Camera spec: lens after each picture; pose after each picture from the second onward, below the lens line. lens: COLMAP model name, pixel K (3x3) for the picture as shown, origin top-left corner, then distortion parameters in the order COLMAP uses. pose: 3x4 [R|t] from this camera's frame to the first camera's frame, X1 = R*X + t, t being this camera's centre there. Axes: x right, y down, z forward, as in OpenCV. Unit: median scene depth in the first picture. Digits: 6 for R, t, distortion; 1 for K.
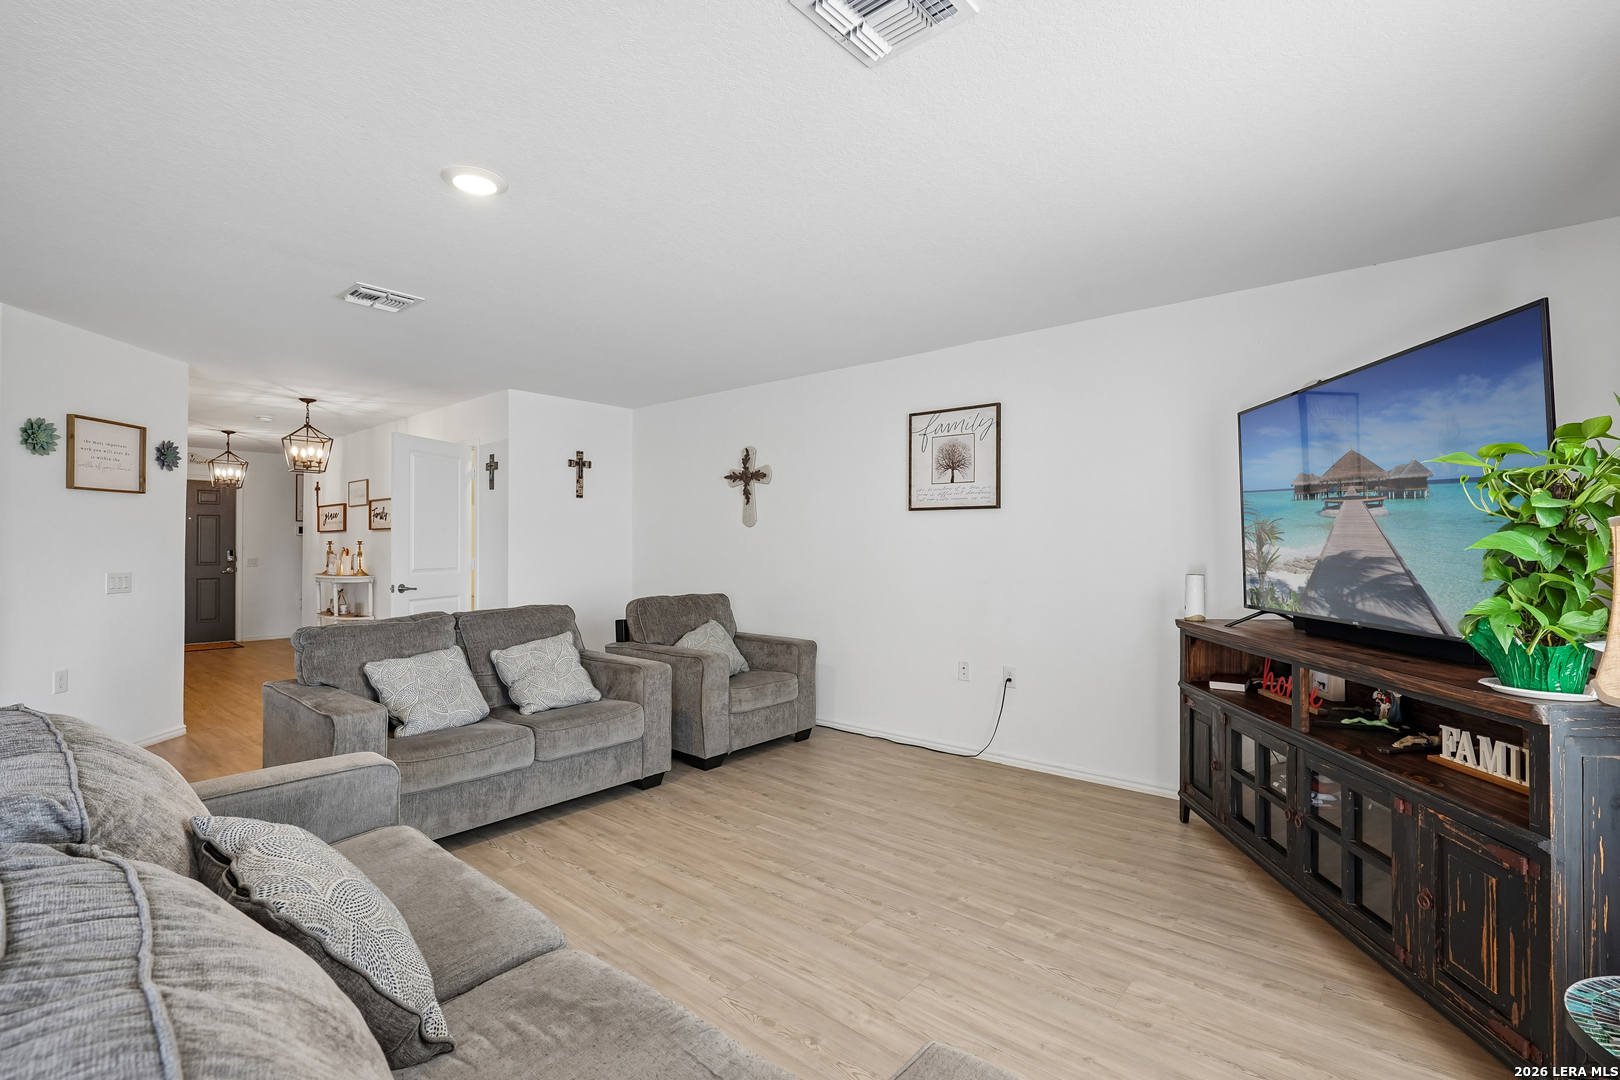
lens RADIAL K [[731.2, 0, 810.0], [0, 731.2, 540.0], [0, 0, 1]] dist [0.012735, 0.000273]
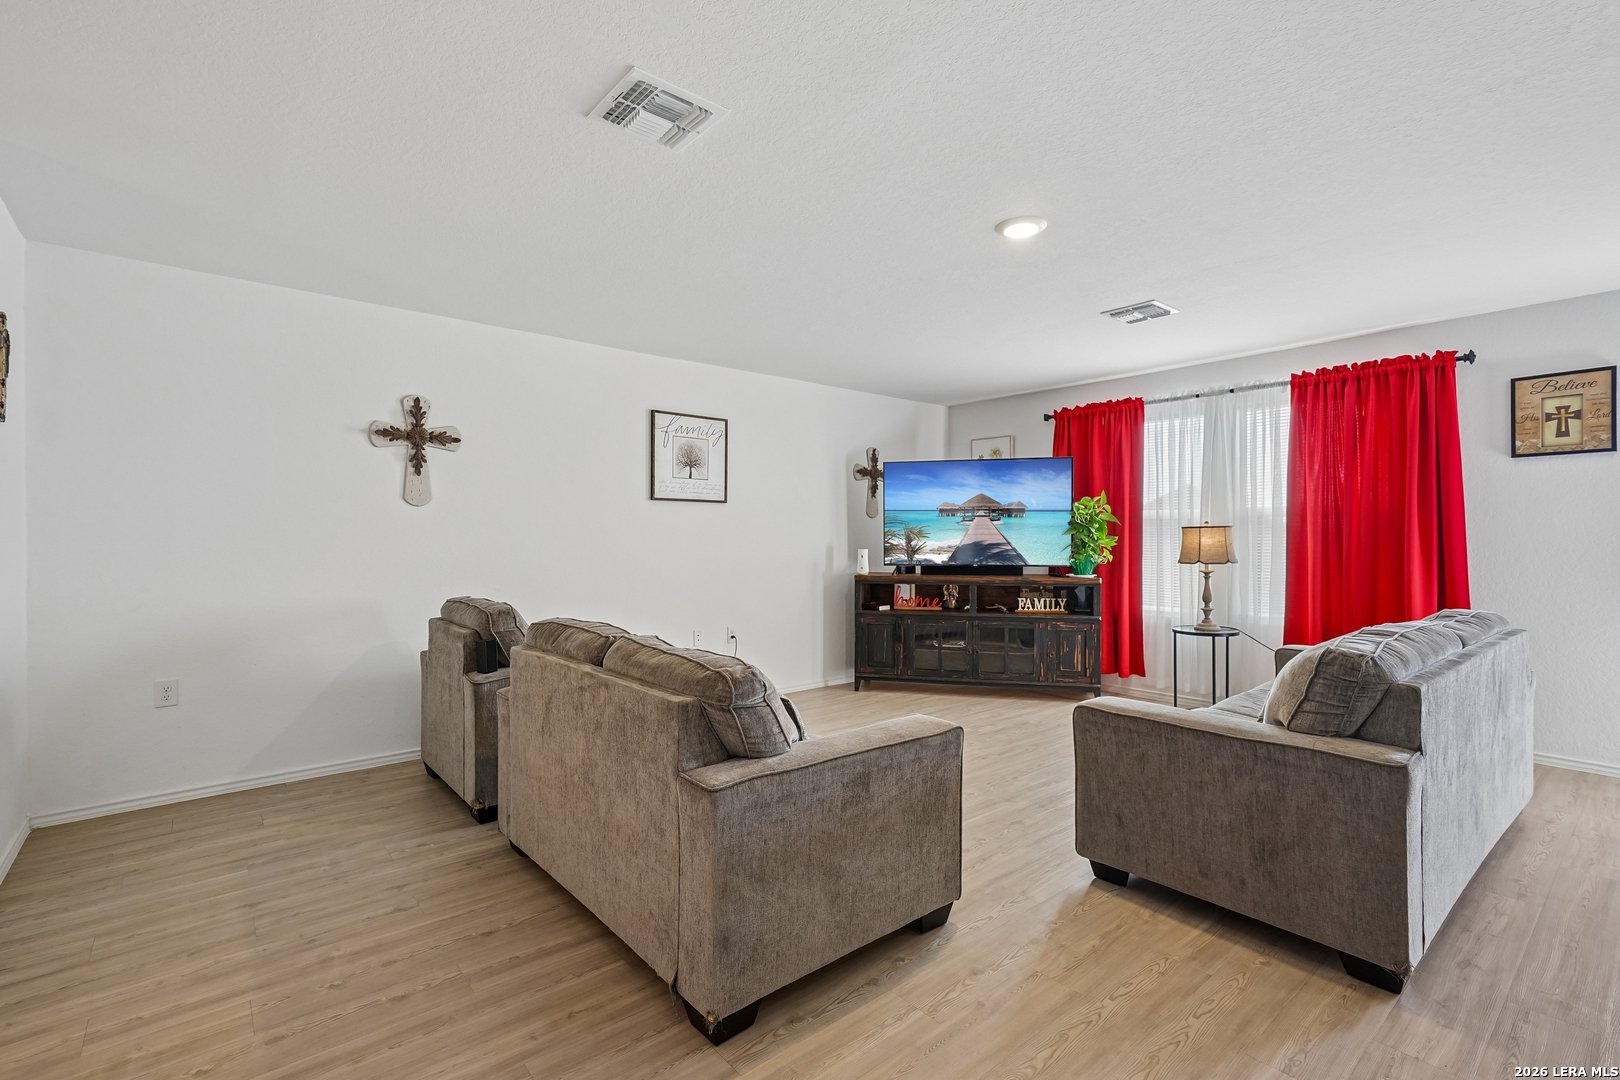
lens RADIAL K [[731.2, 0, 810.0], [0, 731.2, 540.0], [0, 0, 1]] dist [0.012735, 0.000273]
pose [[0.165006, -0.012572, 0.986212, -0.925948], [-0.012058, 0.999818, 0.014763, 0.000197], [-0.986219, -0.014328, 0.164825, 0.619515]]
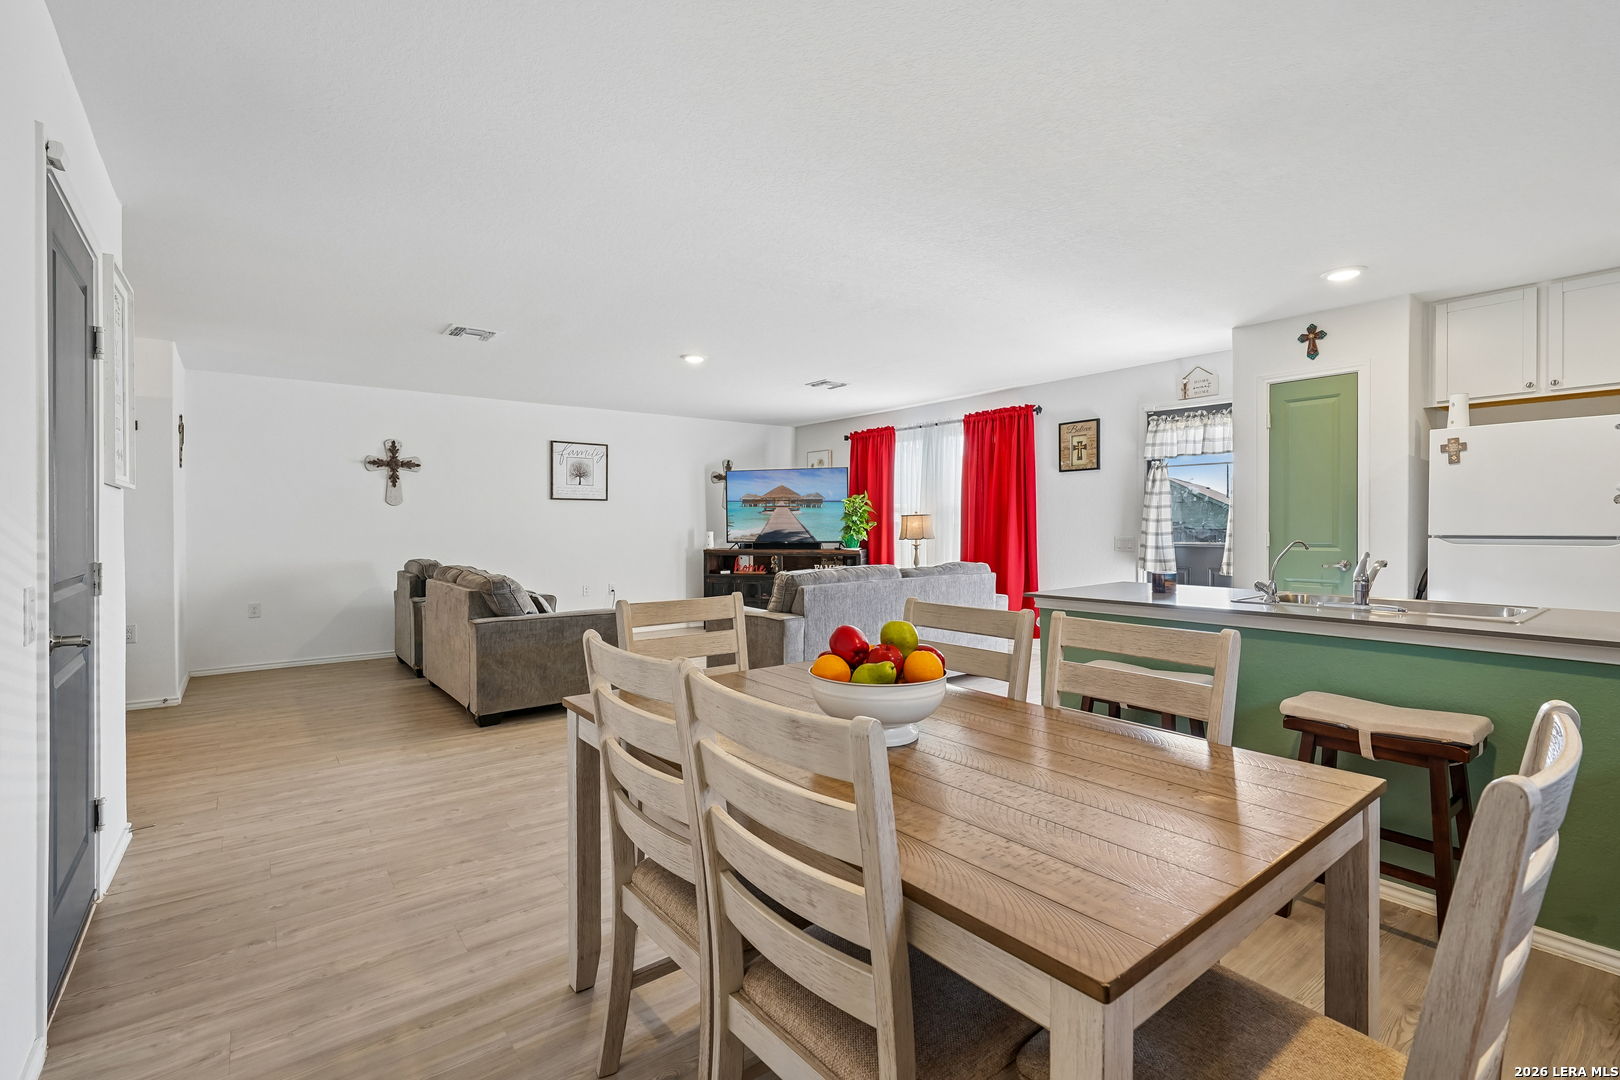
lens RADIAL K [[737.3, 0, 826.5], [0, 737.3, 531.1], [0, 0, 1]] dist [-0.002577, -0.000258]
pose [[0.194261, -0.018297, 0.980779, -1.435075], [-0.007373, 0.999771, 0.020111, -0.006833], [-0.980922, -0.011138, 0.194082, 0.071804]]
